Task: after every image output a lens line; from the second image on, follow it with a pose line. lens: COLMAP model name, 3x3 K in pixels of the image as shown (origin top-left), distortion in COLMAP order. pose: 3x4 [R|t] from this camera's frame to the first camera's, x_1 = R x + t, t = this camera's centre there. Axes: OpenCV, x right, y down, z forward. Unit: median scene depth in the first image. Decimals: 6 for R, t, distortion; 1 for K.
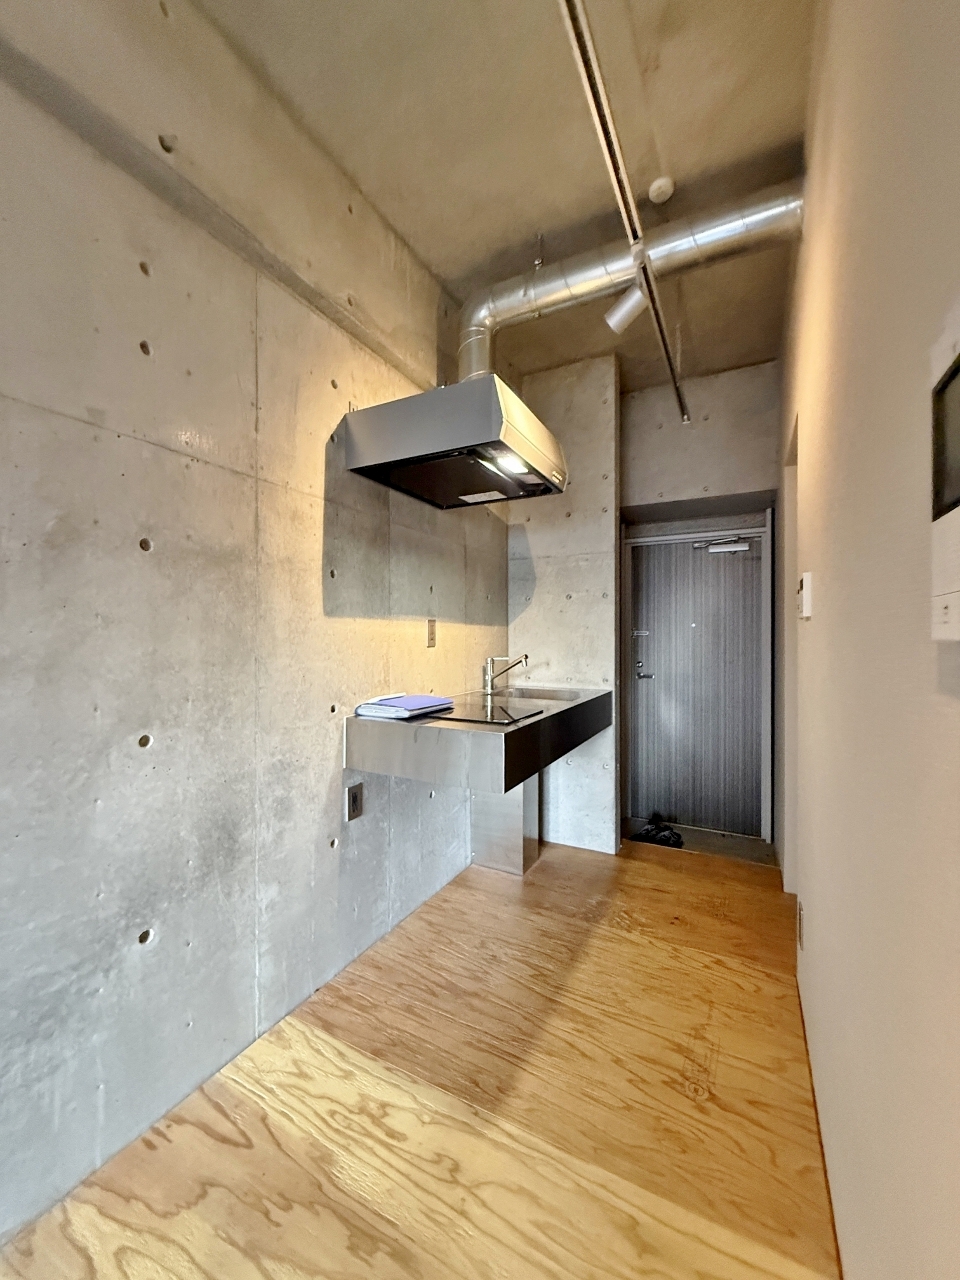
lens RADIAL K [[511.2, 0, 484.6], [0, 511.2, 635.7], [0, 0, 1]] dist [0.000485, 0.000045]
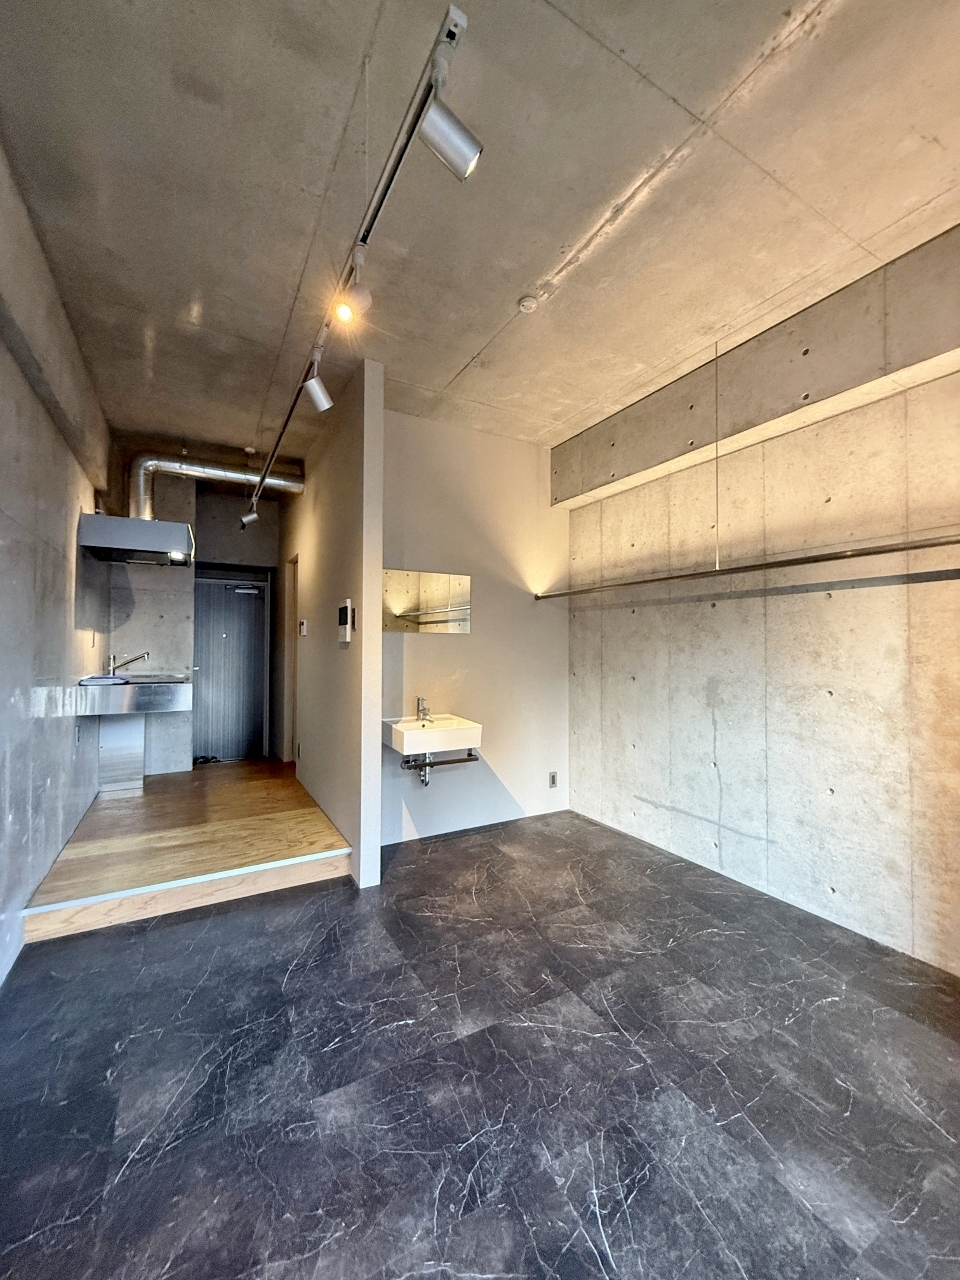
lens RADIAL K [[511.2, 0, 478.1], [0, 511.2, 637.9], [0, 0, 1]] dist [0.000485, 0.000045]
pose [[0.551756, 0.015870, 0.833855, -1.007535], [-0.005814, 0.999868, -0.015183, 0.014243], [-0.833985, 0.003529, 0.551775, -1.144629]]
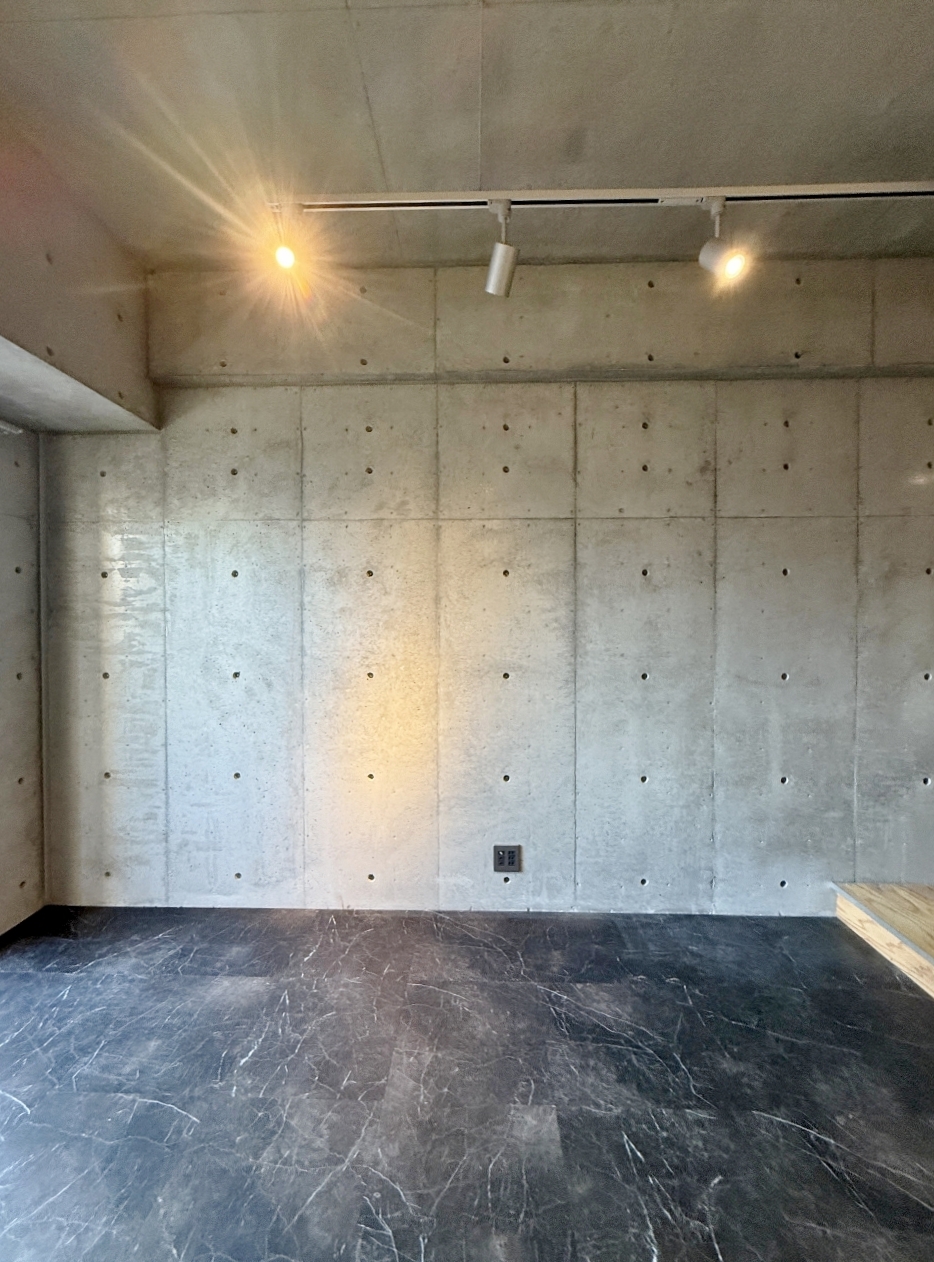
lens RADIAL K [[504.0, 0, 465.0], [0, 504.0, 632.4], [0, 0, 1]] dist [0.000485, 0.000045]
pose [[0.428502, 0.013259, -0.903444, 0.189381], [0.008183, 0.999794, 0.018555, -0.002033], [0.903504, -0.015344, 0.428305, -0.911428]]
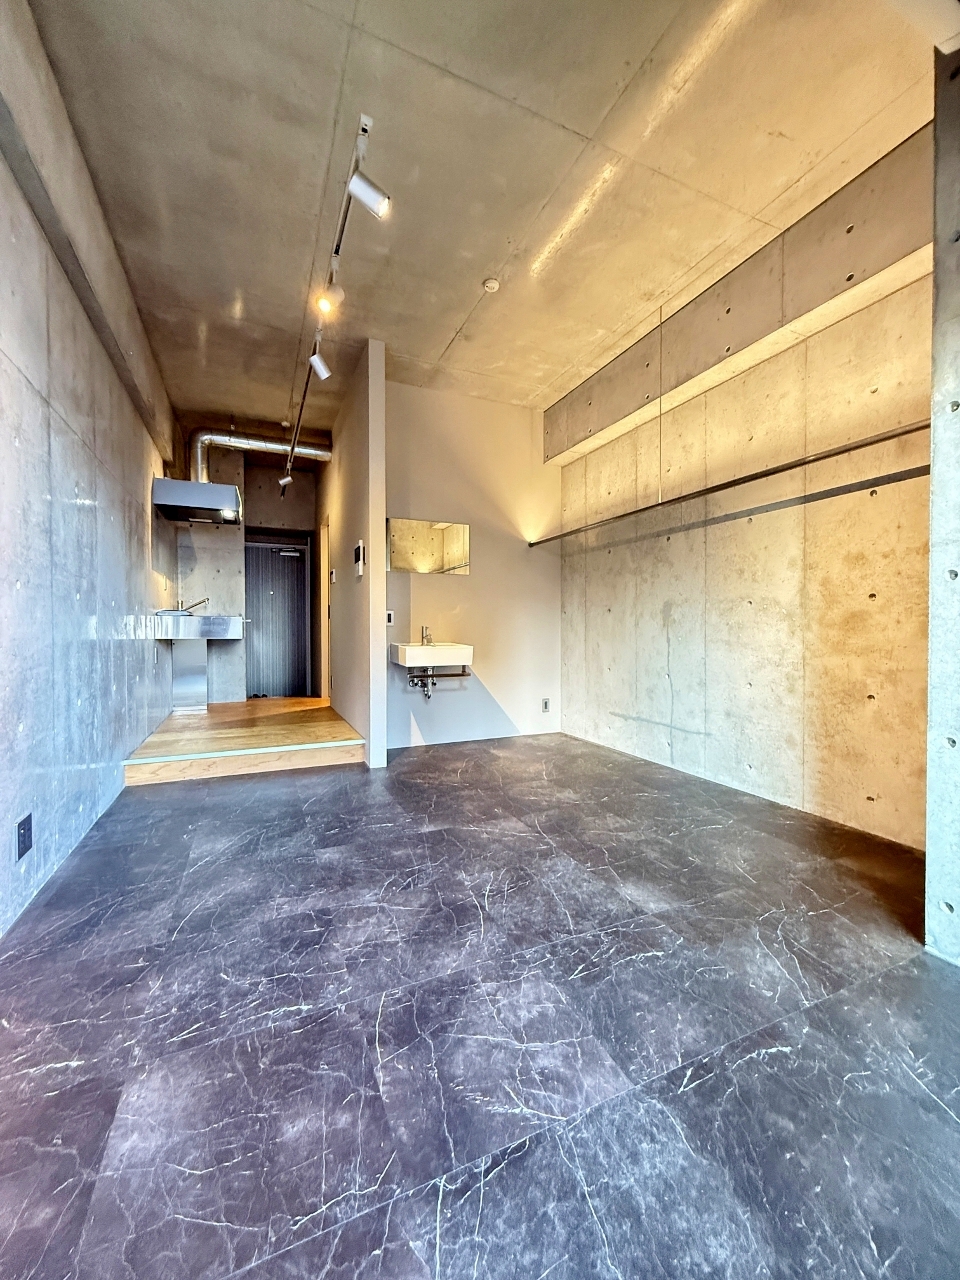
lens RADIAL K [[511.2, 0, 478.1], [0, 511.2, 639.0], [0, 0, 1]] dist [0.000485, 0.000045]
pose [[0.627438, -0.015058, 0.778521, -1.154535], [-0.000940, 0.999798, 0.020096, 0.221682], [-0.778666, -0.013341, 0.627297, -1.527809]]
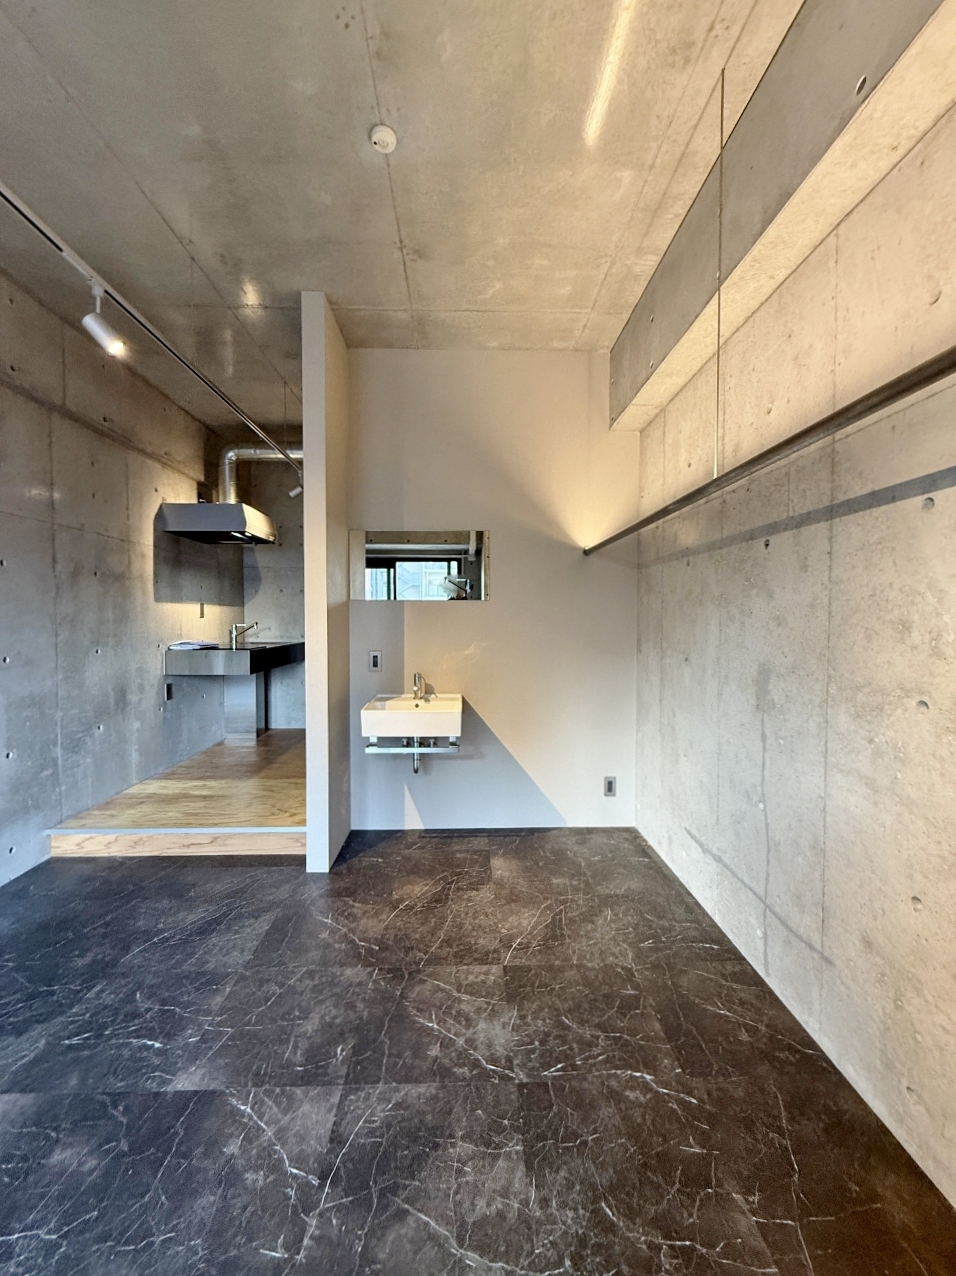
lens RADIAL K [[509.6, 0, 475.2], [0, 509.6, 636.2], [0, 0, 1]] dist [0.000485, 0.000045]
pose [[0.877737, -0.016998, 0.478842, -0.158811], [-0.001582, 0.999262, 0.038371, 0.021156], [-0.479141, -0.034437, 0.877062, -1.477403]]
